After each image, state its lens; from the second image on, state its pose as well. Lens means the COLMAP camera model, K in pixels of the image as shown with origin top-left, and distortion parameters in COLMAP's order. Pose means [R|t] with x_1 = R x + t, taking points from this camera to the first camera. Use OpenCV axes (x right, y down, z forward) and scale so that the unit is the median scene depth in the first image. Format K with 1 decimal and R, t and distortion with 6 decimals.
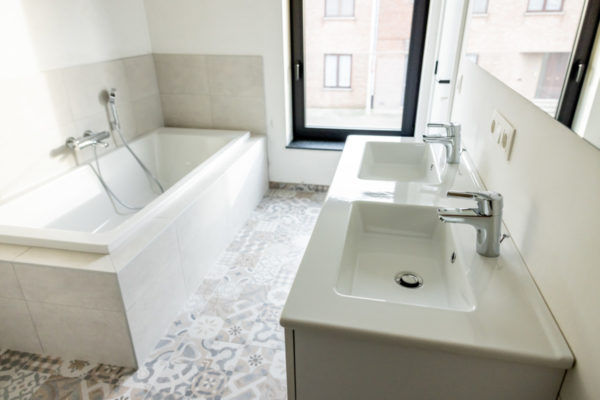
lens RADIAL K [[408.0, 0, 300.0], [0, 408.0, 200.0], [0, 0, 1]] dist [0.073782, -0.000554]
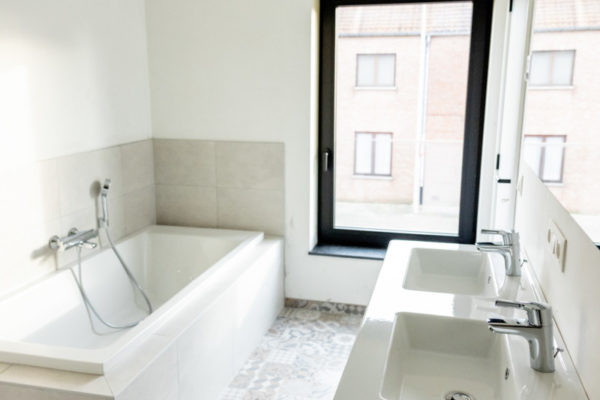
lens RADIAL K [[604.4, 0, 300.0], [0, 604.4, 200.0], [0, 0, 1]] dist [0.059241, 0.000025]
pose [[0.999317, 0.023089, -0.028869, -0.022471], [-0.028836, 0.975535, -0.217945, 0.025342], [0.023130, 0.218628, 0.975534, -0.155938]]
